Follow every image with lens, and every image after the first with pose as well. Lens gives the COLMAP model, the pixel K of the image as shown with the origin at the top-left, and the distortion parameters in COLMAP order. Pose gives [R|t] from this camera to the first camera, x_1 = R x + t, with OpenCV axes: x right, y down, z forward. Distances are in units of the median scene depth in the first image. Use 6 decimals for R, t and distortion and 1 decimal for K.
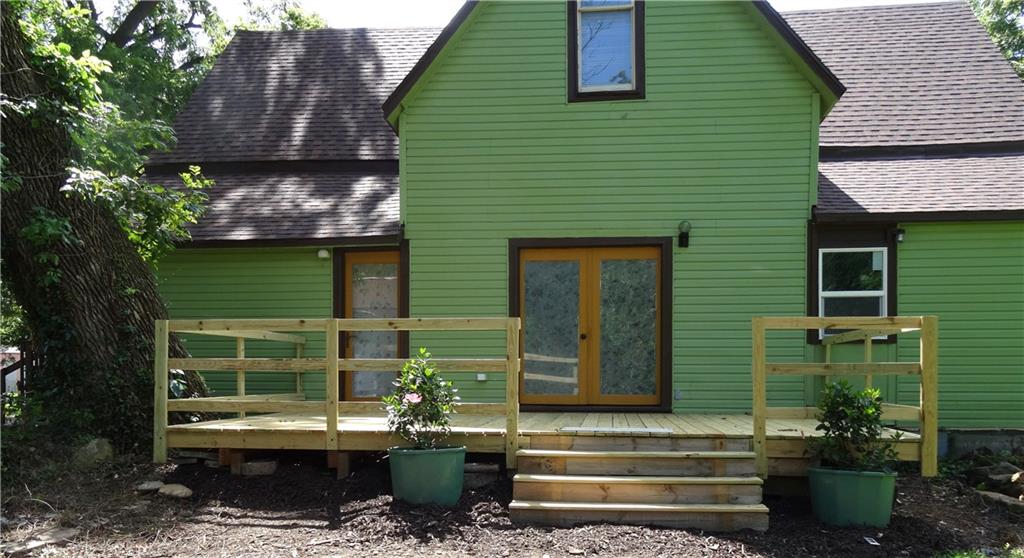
lens RADIAL K [[765.5, 0, 511.7], [0, 765.5, 283.6], [0, 0, 1]] dist [0.010943, -0.001173]
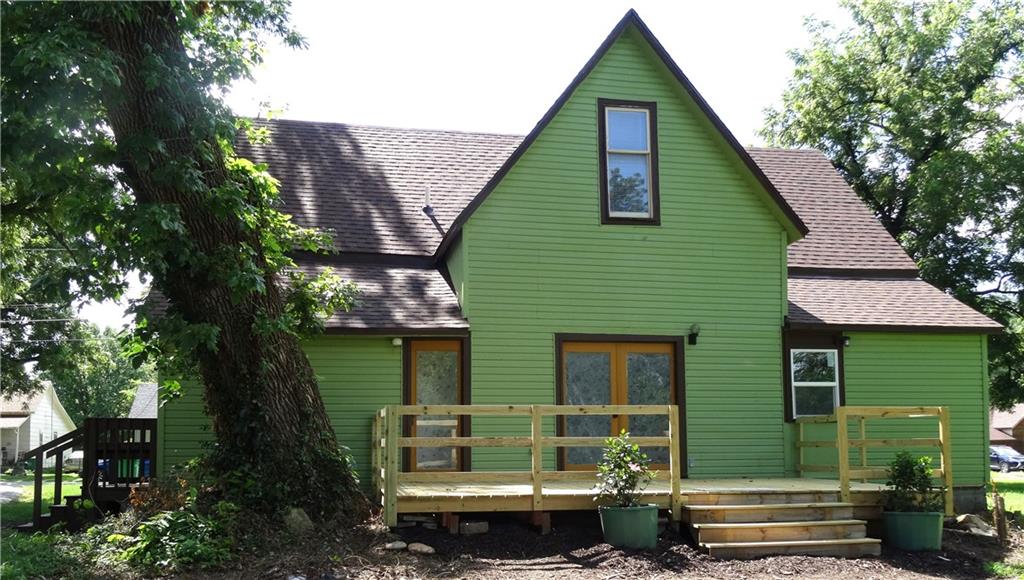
lens RADIAL K [[759.6, 0, 511.7], [0, 759.6, 288.2], [0, 0, 1]] dist [0.010434, 0.000925]
pose [[0.967411, 0.043282, 0.249483, -0.401137], [-0.021688, 0.995826, -0.088663, -0.023716], [-0.252279, 0.080363, 0.964312, -0.150488]]
